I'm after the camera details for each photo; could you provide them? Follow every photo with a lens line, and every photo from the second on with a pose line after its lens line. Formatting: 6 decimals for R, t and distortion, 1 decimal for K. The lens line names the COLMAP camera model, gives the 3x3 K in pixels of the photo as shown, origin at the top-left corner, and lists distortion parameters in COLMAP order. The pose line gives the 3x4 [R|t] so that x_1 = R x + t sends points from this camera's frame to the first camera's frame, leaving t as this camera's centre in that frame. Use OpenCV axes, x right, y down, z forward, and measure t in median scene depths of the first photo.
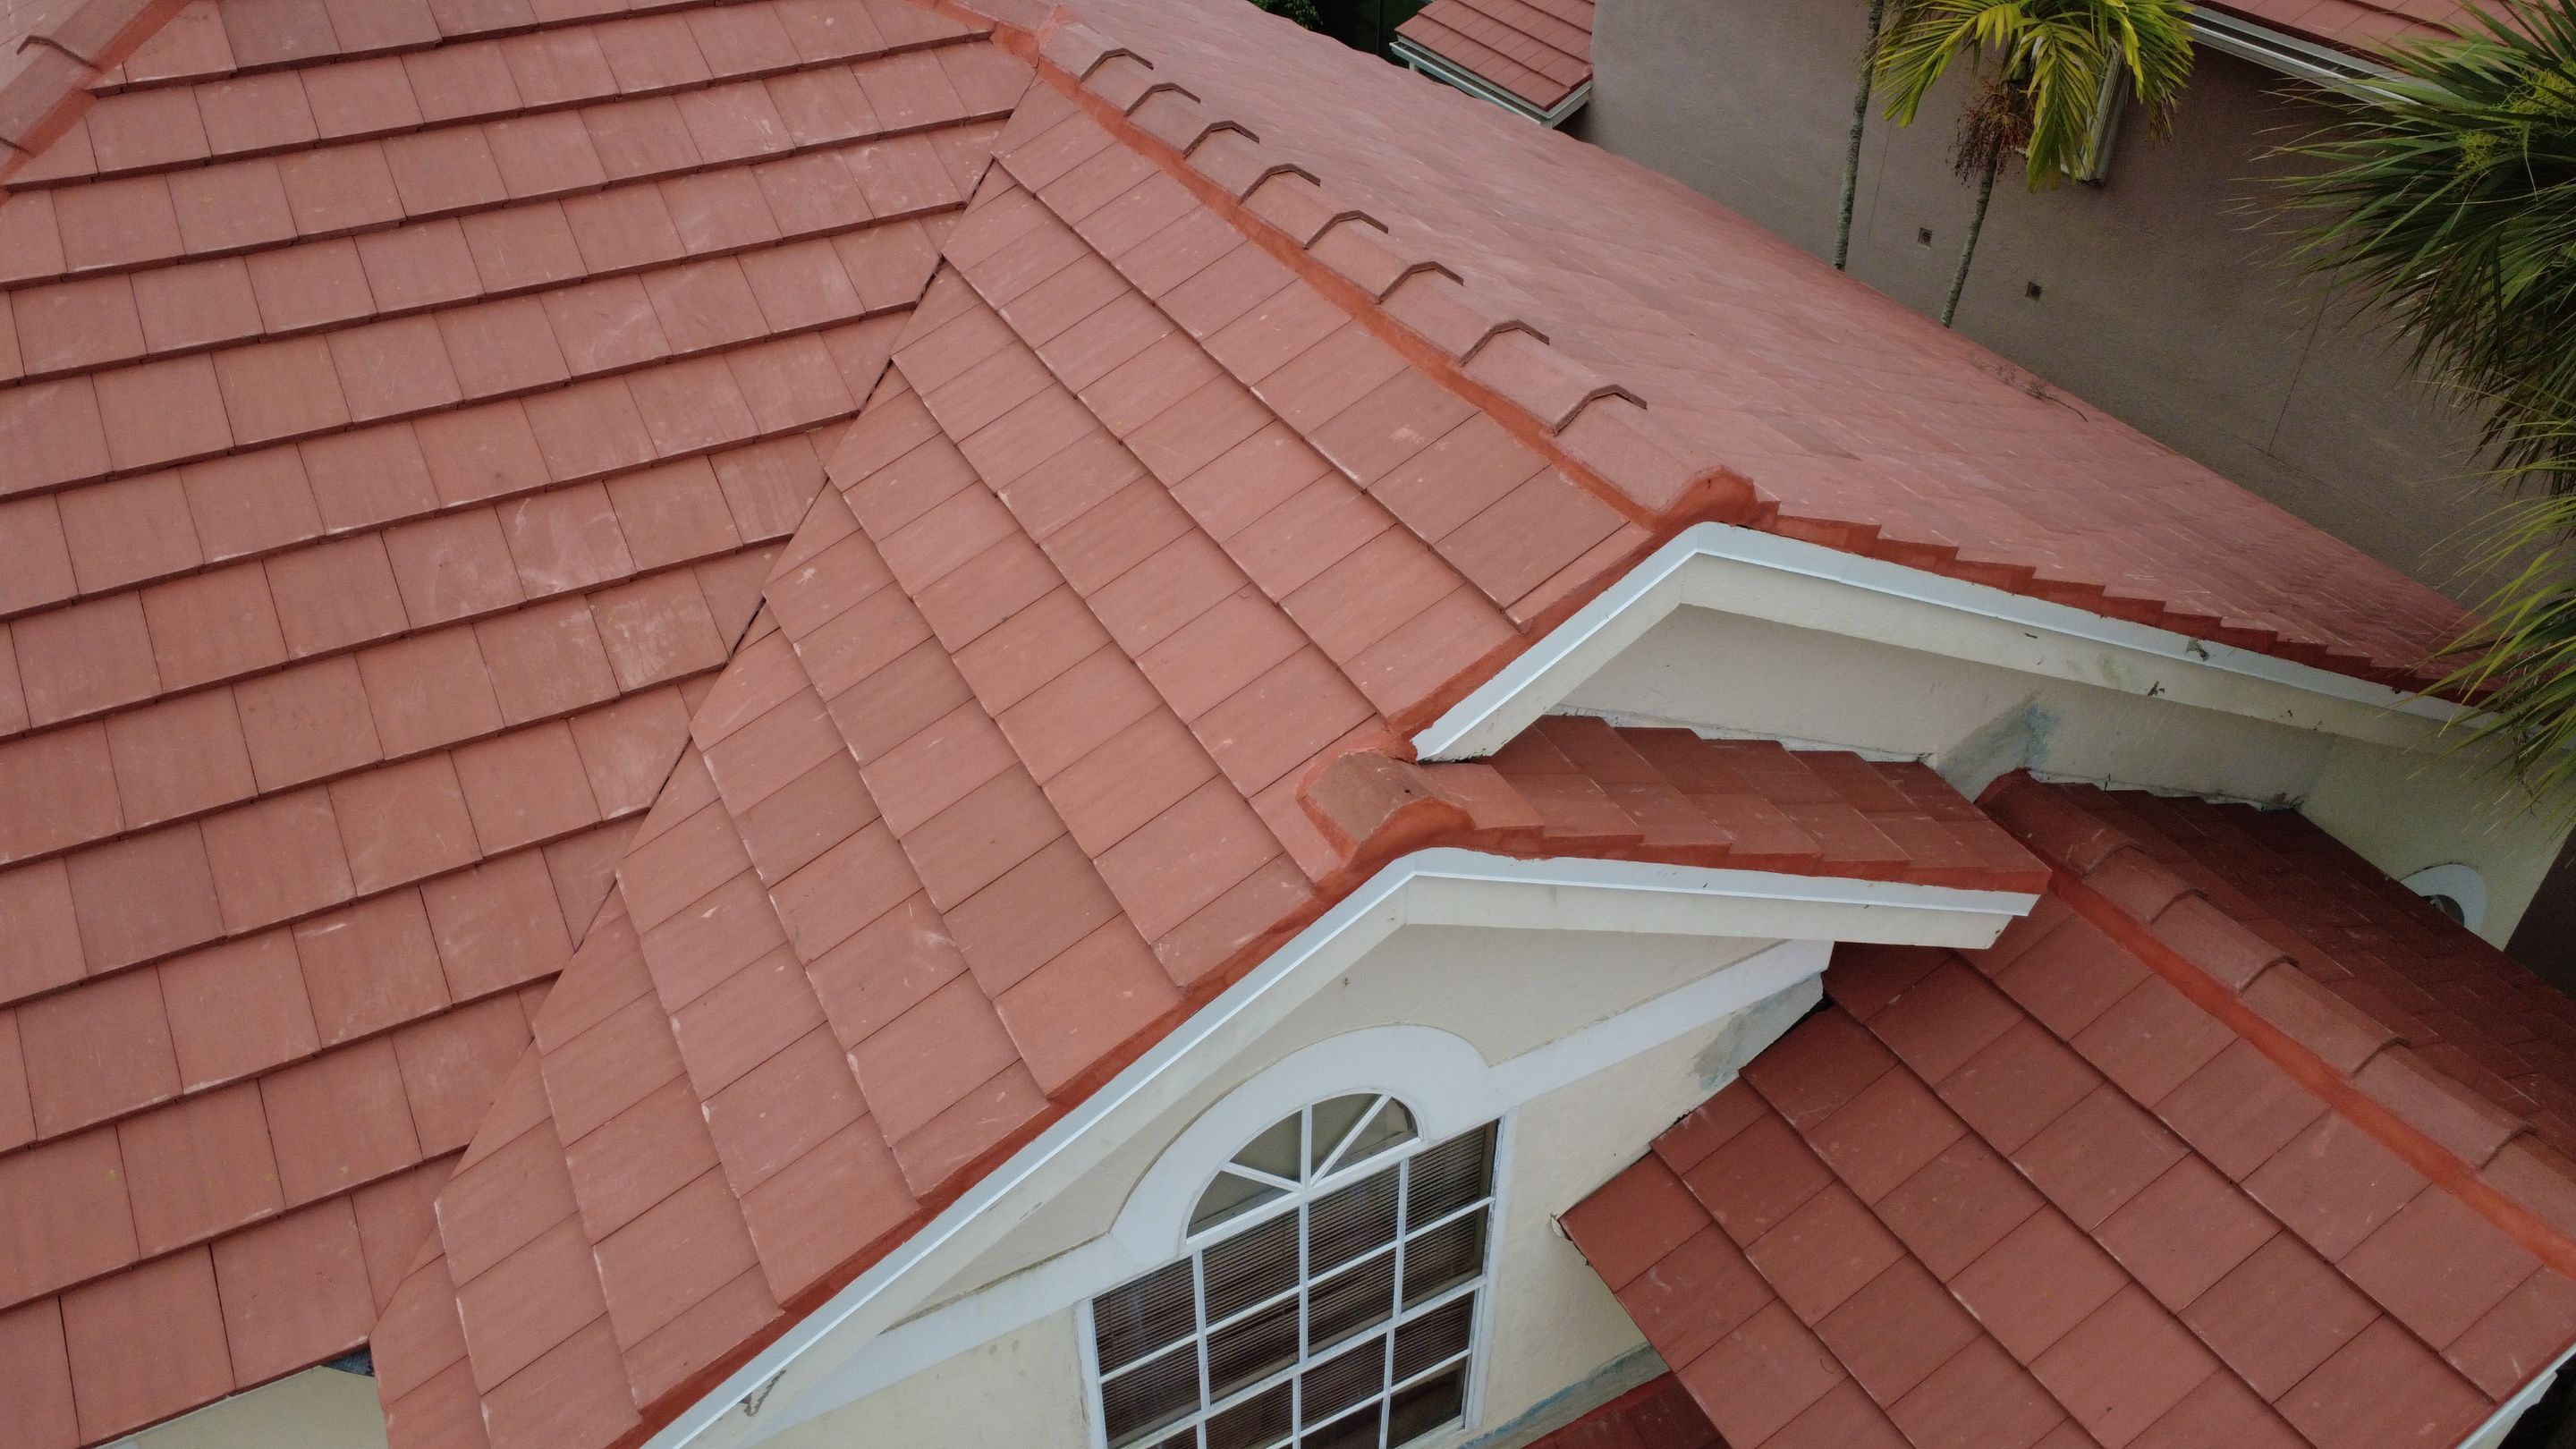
lens RADIAL K [[1868.9, 0, 1292.2], [0, 1868.9, 722.8], [0, 0, 1]] dist [-0.000315, 0.001357]
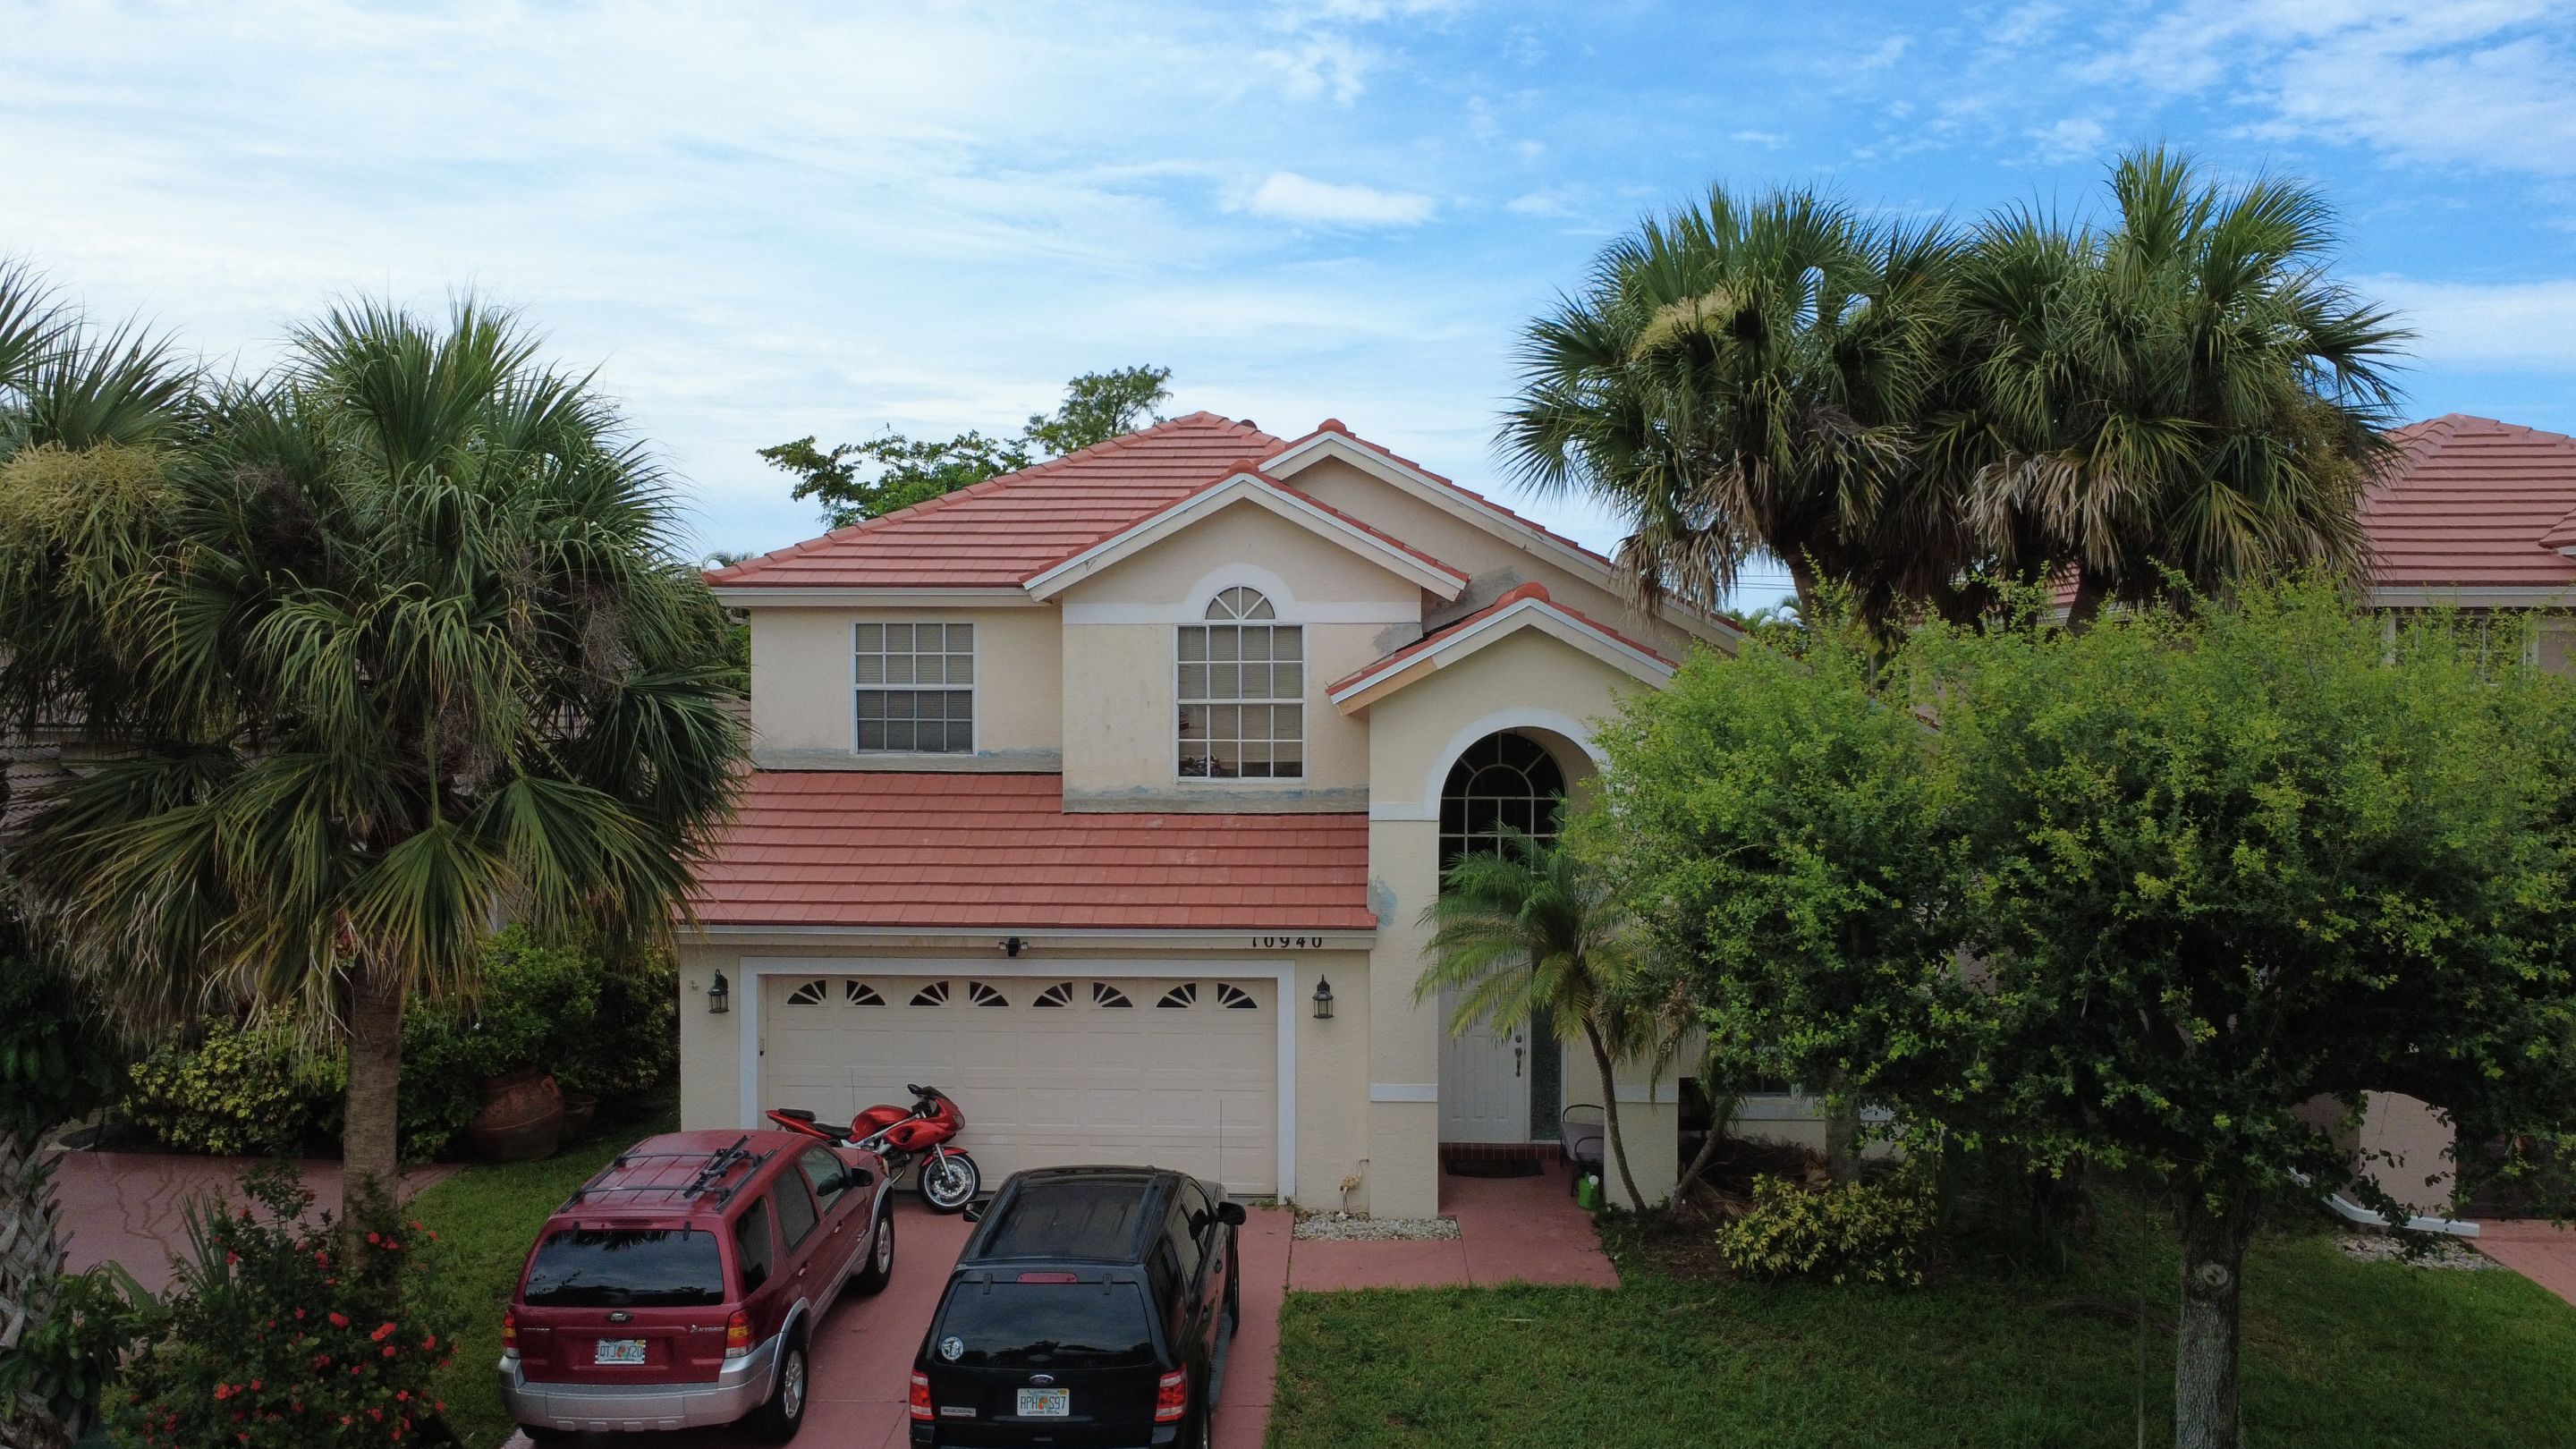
lens RADIAL K [[1868.9, 0, 1292.2], [0, 1868.9, 722.8], [0, 0, 1]] dist [-0.000315, 0.001357]
pose [[0.856098, -0.001524, -0.516812, 2.022998], [-0.310638, 0.797680, -0.516924, 2.307038], [0.413039, 0.603079, 0.682419, -1.381898]]
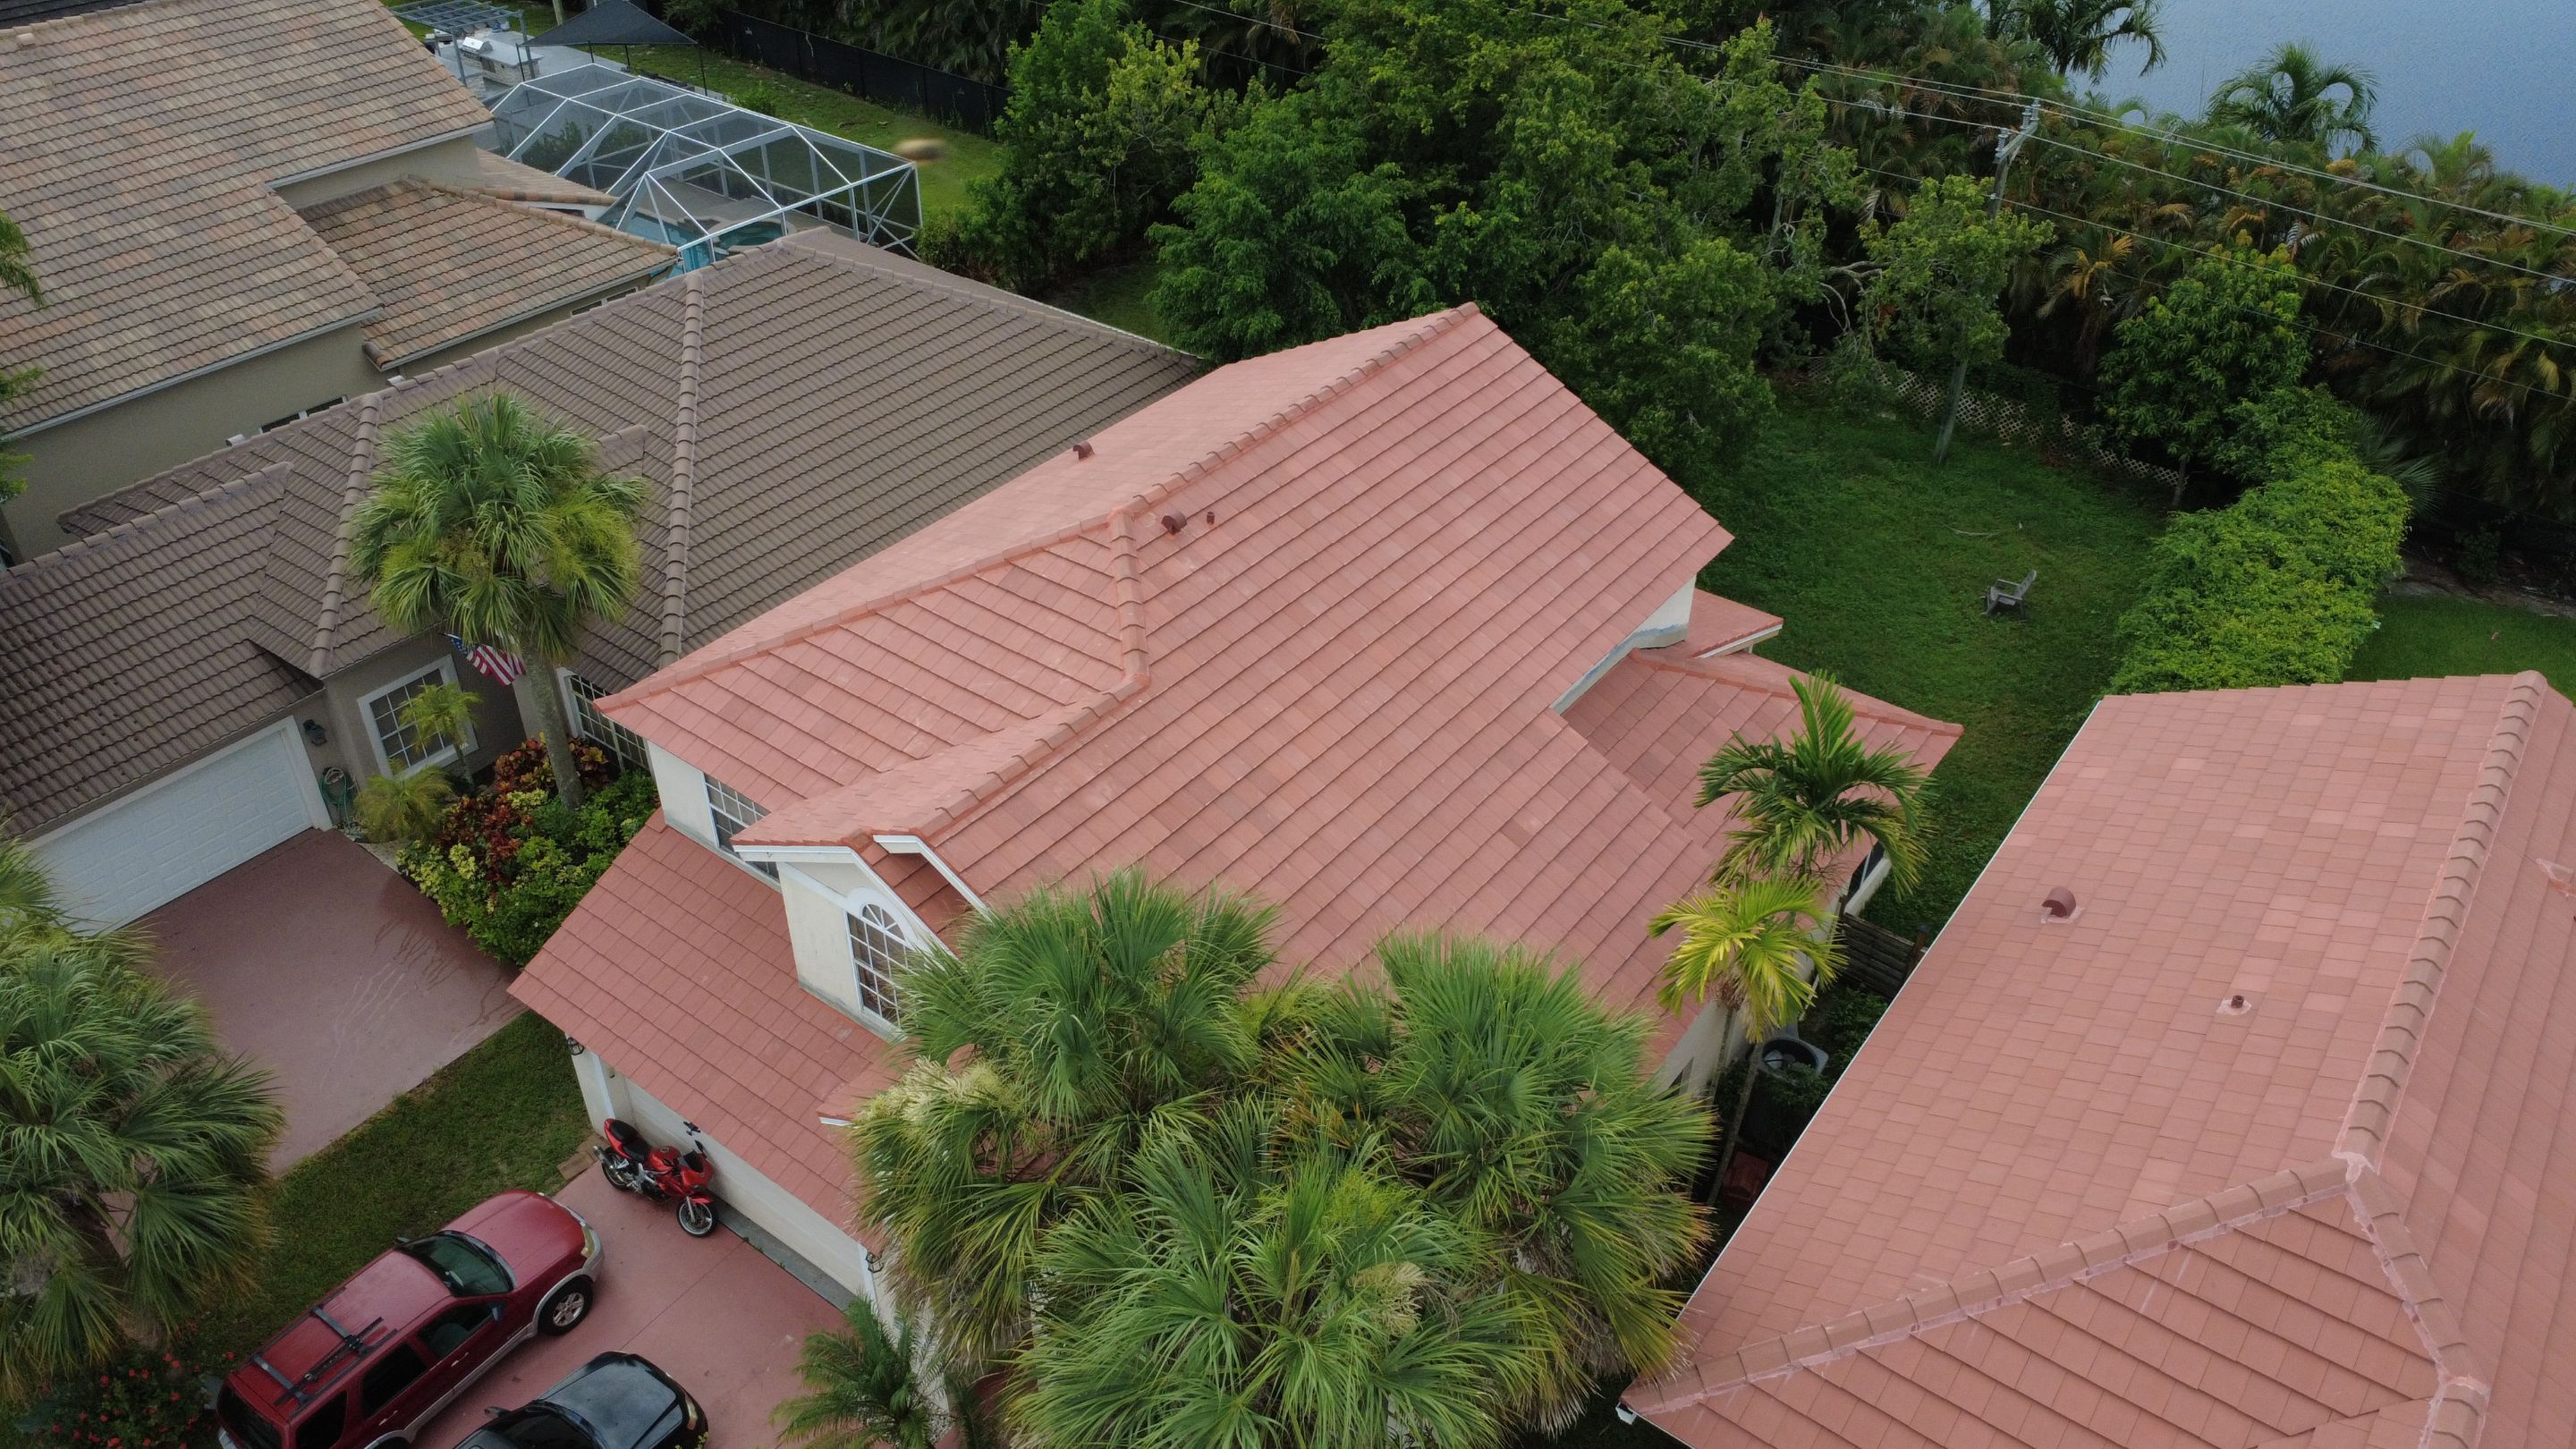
lens RADIAL K [[1868.9, 0, 1292.2], [0, 1868.9, 722.8], [0, 0, 1]] dist [-0.000315, 0.001357]
pose [[0.416784, 0.529802, -0.738648, 3.263398], [-0.567306, 0.786518, 0.244033, -1.674015], [0.710250, 0.317331, 0.628368, -1.147505]]
